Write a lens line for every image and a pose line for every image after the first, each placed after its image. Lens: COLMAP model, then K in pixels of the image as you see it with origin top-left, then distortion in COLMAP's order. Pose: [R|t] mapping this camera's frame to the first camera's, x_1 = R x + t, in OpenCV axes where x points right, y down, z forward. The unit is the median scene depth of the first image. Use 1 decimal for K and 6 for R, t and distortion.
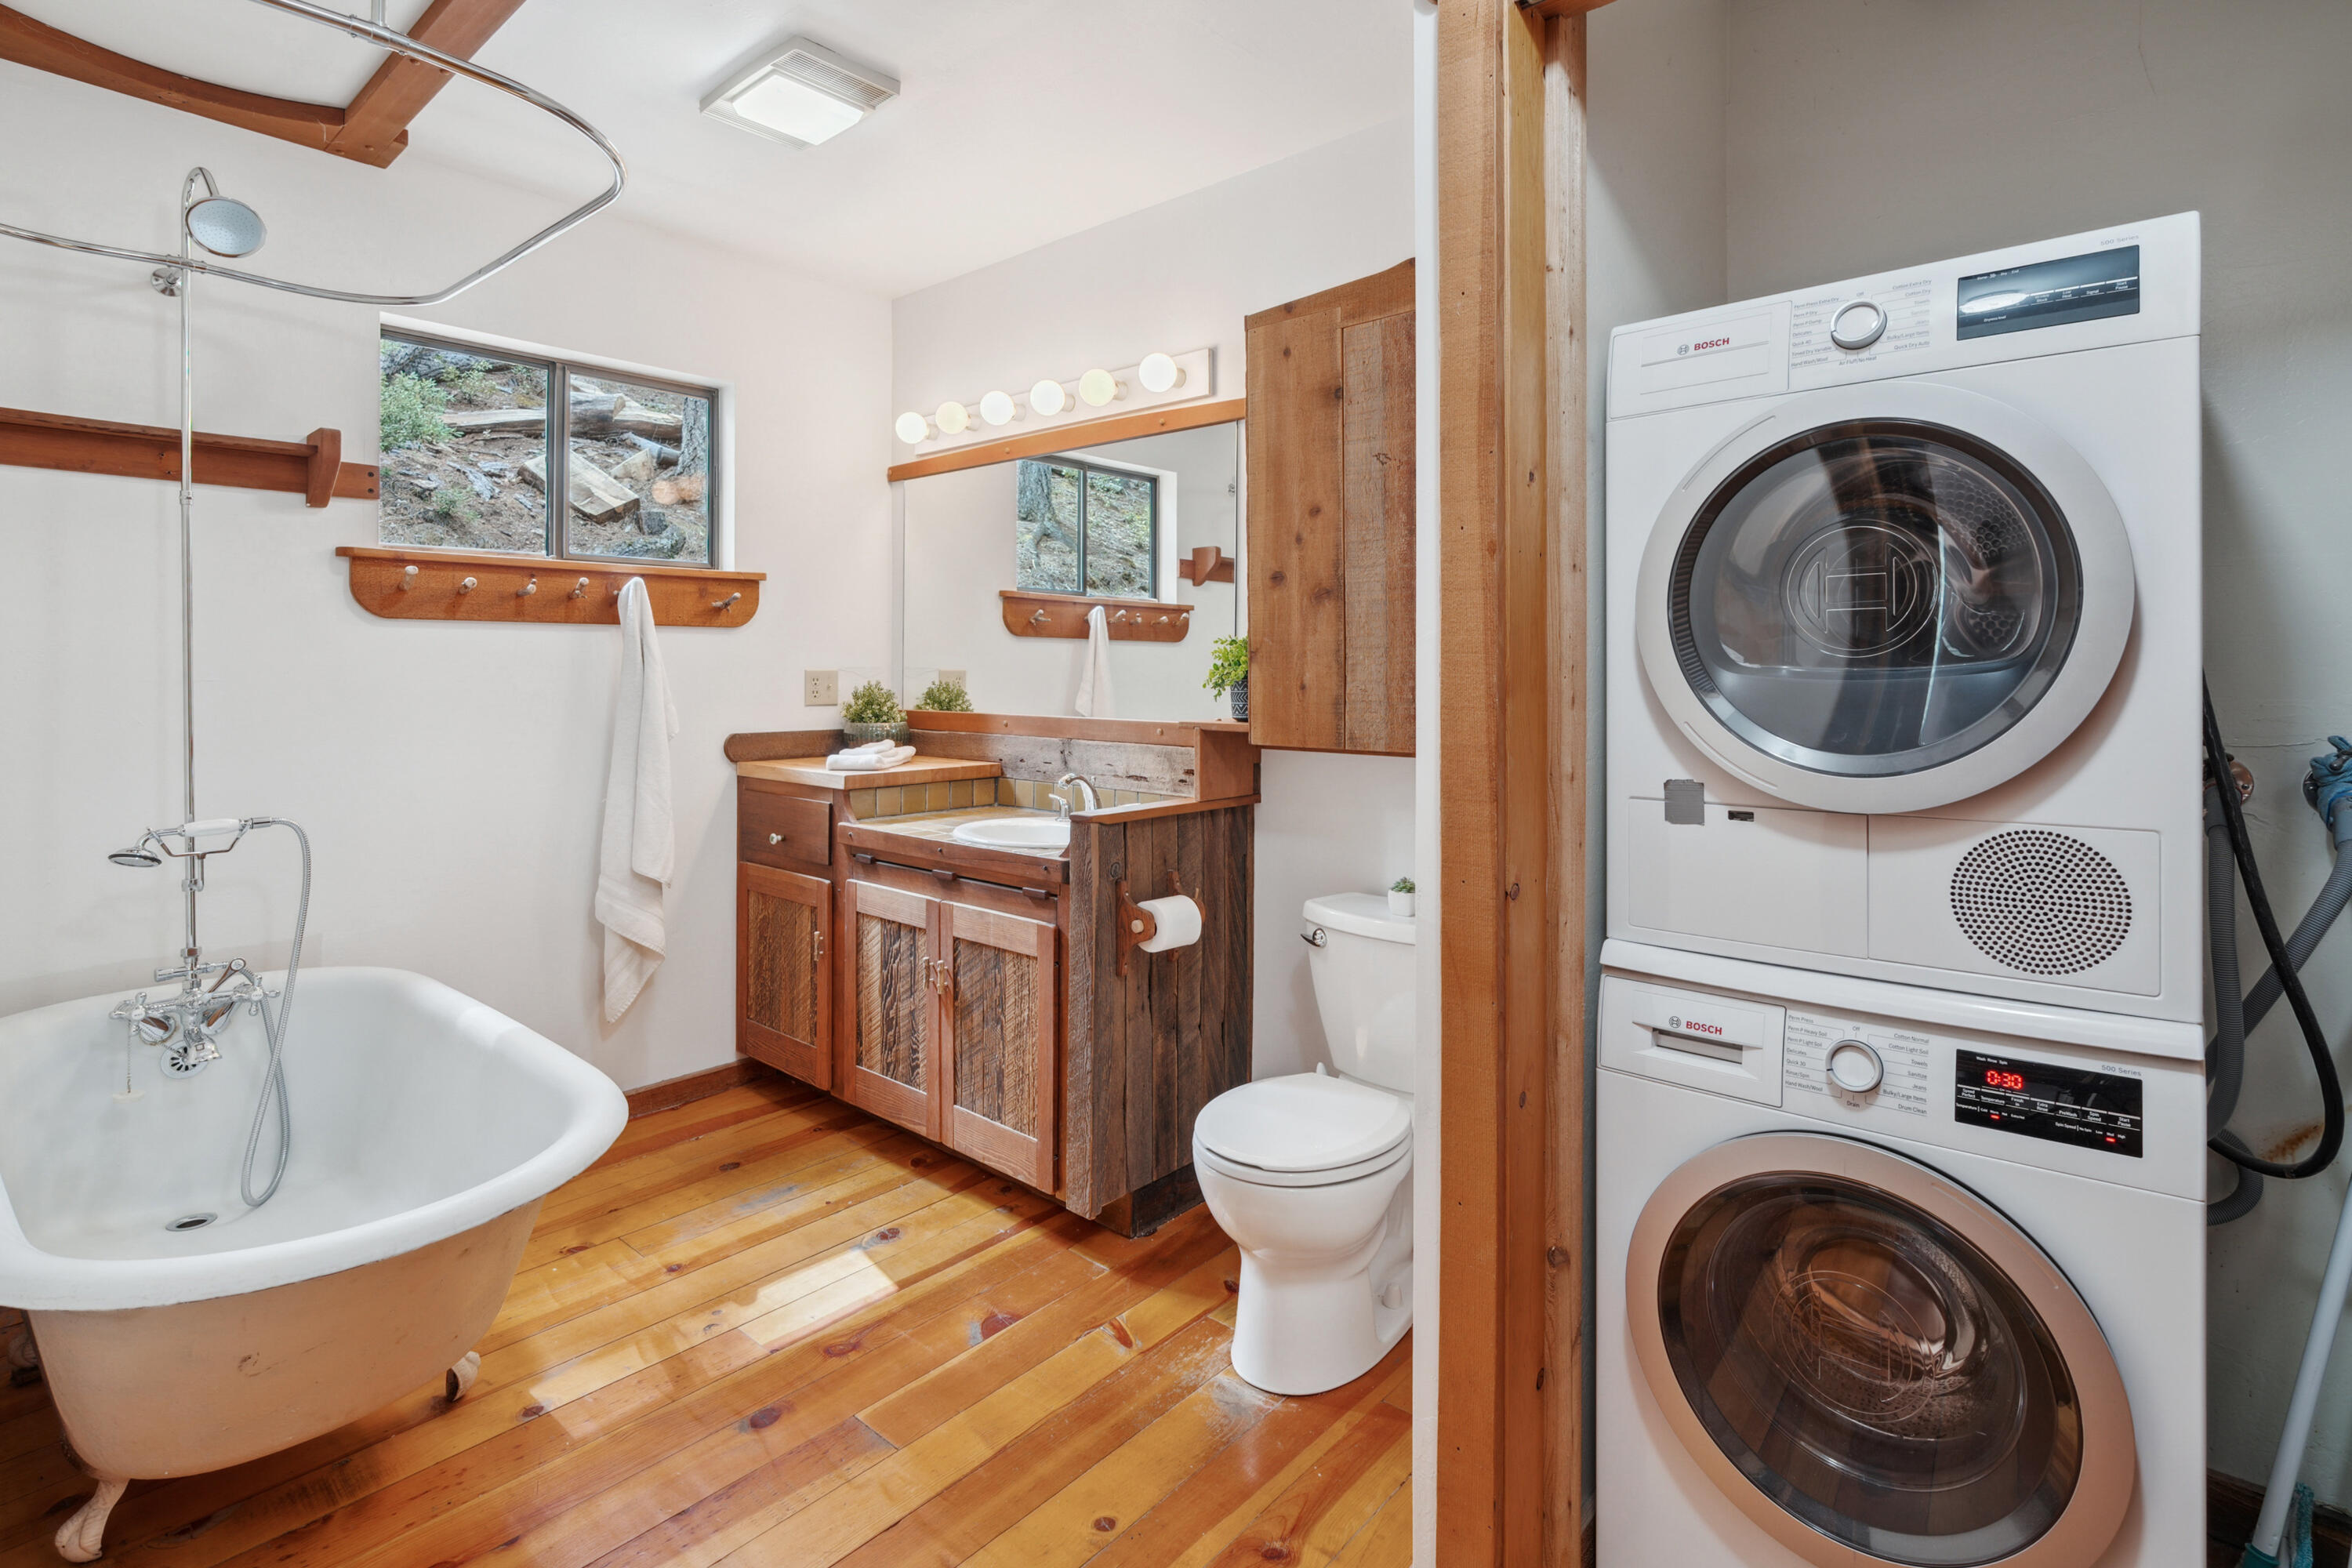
lens RADIAL K [[1133.0, 0, 1178.3], [0, 1133.0, 680.7], [0, 0, 1]] dist [-0.001433, -0.000445]
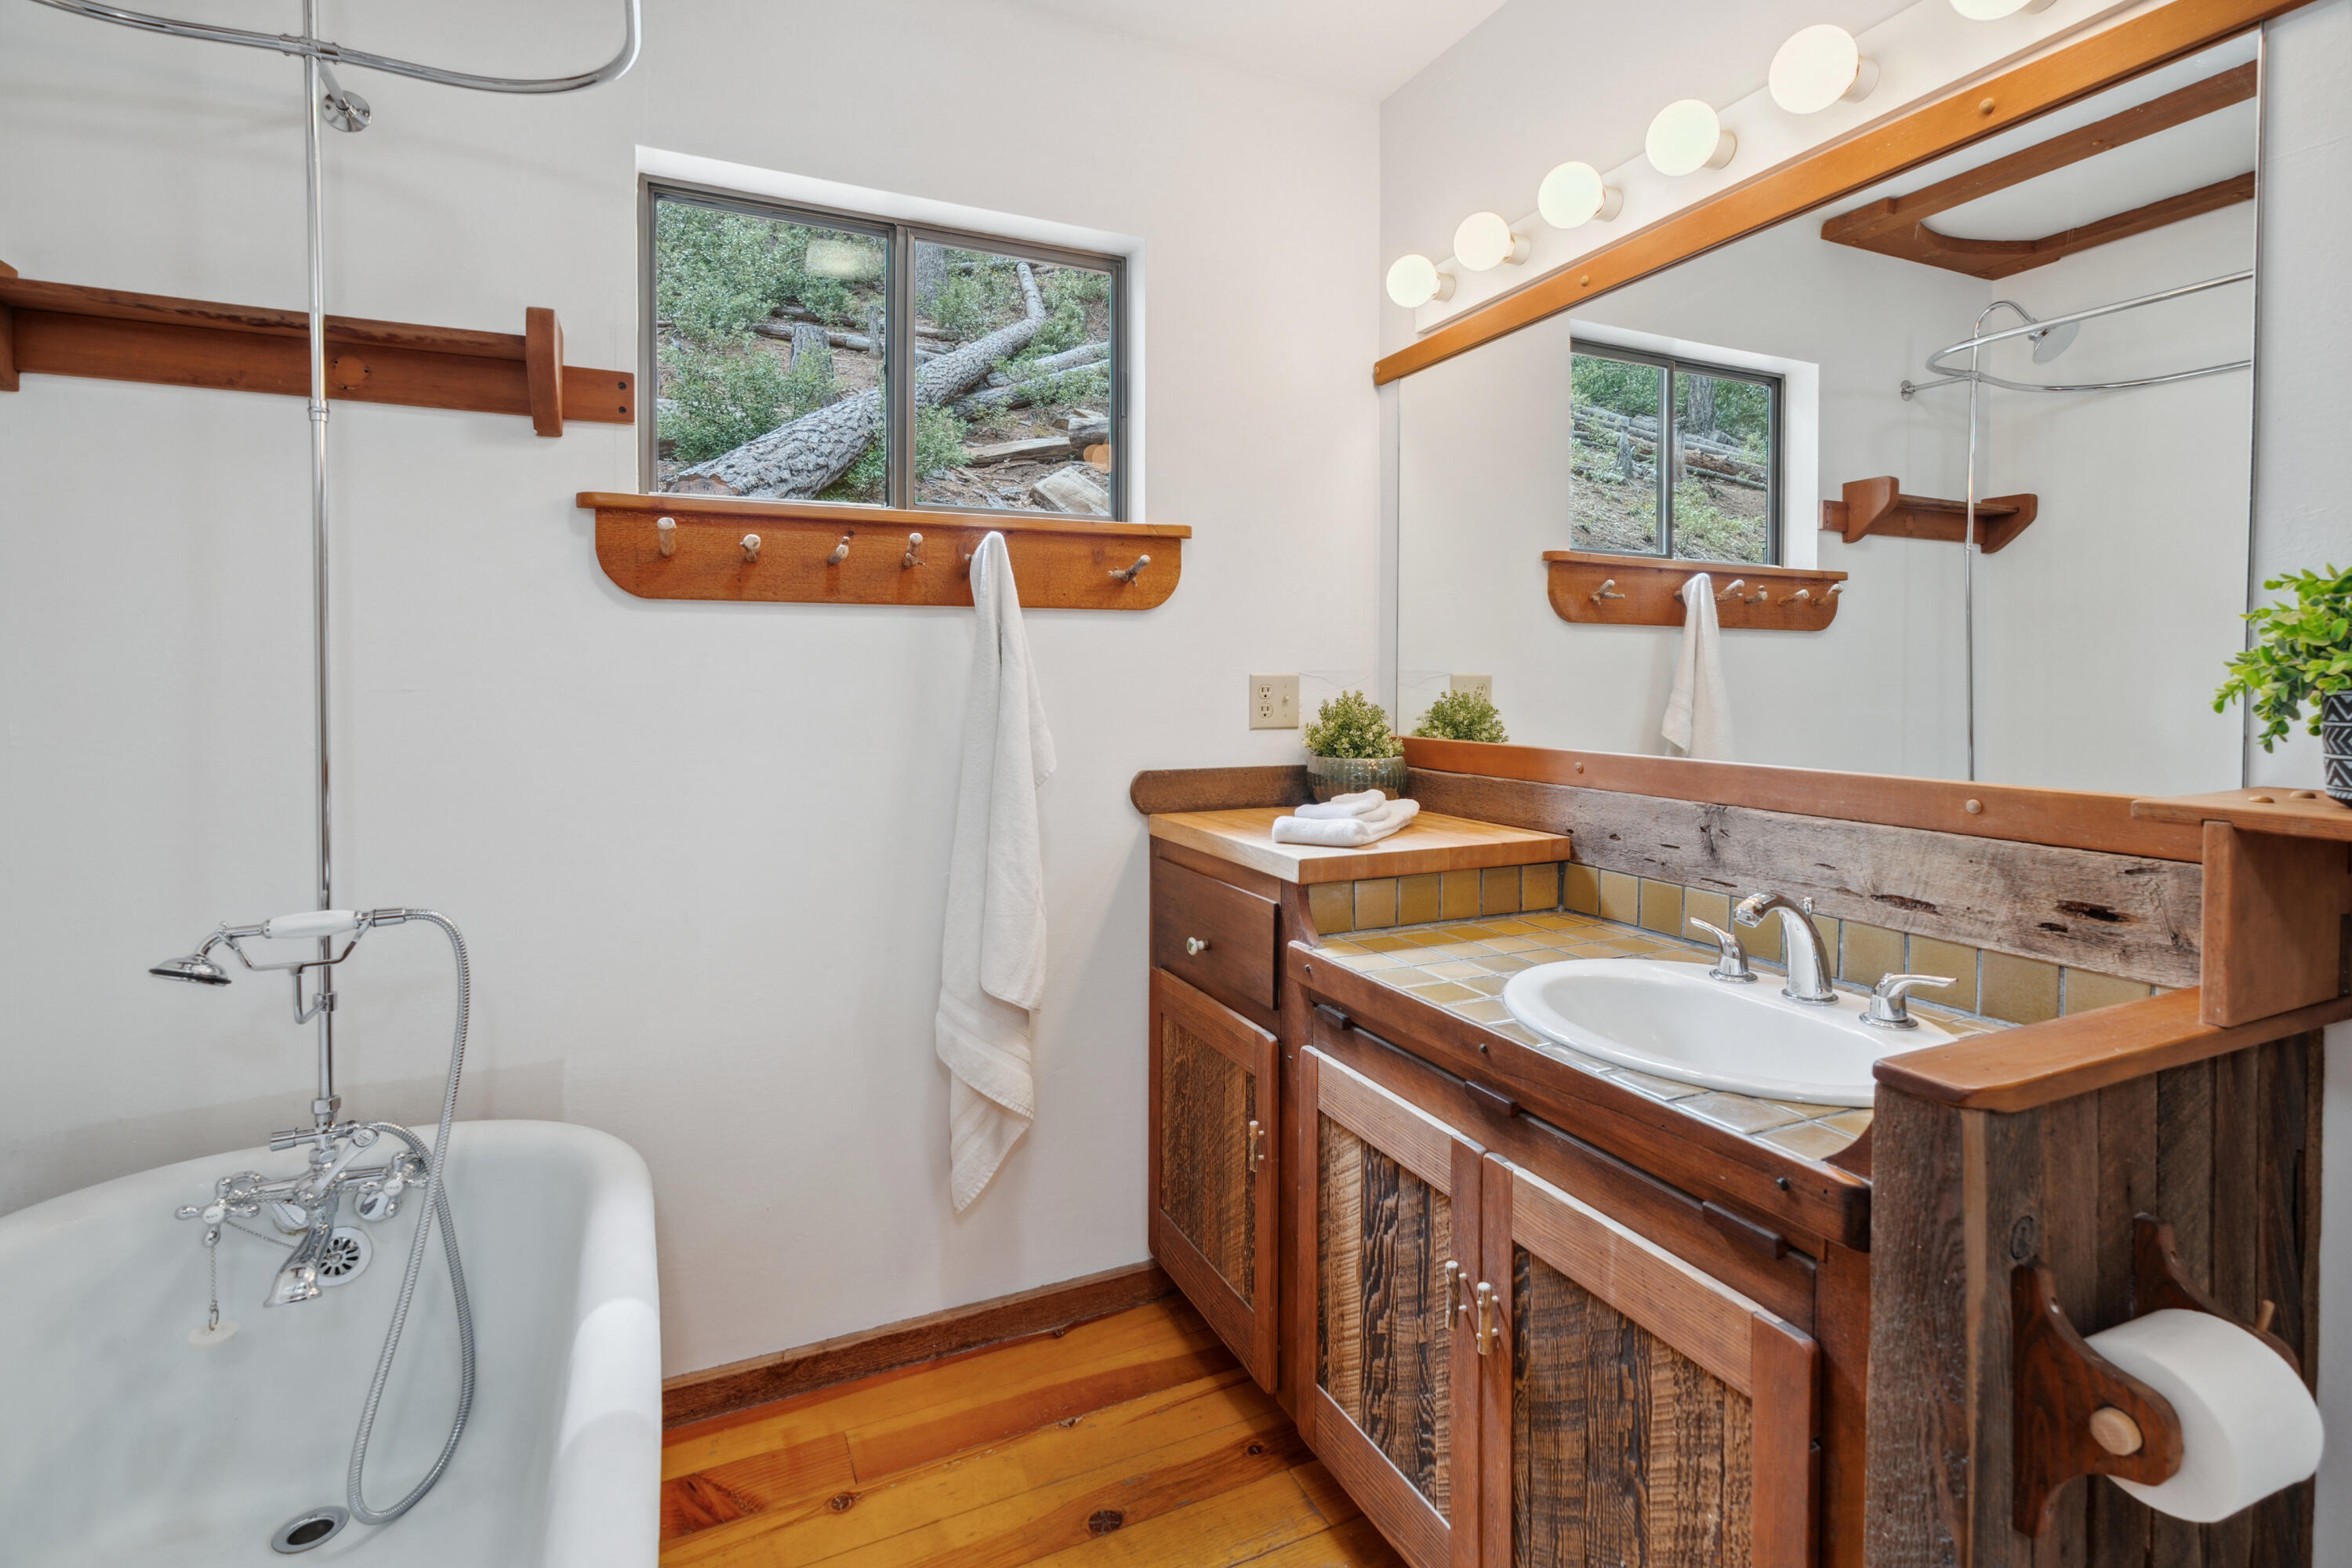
lens RADIAL K [[1082.5, 0, 1179.9], [0, 1082.5, 698.3], [0, 0, 1]] dist [-0.003125, -0.000215]
pose [[0.910889, 0.003911, -0.412633, -0.127592], [-0.000722, 0.999969, 0.007883, -0.000872], [0.412651, -0.006882, 0.910863, 0.488634]]
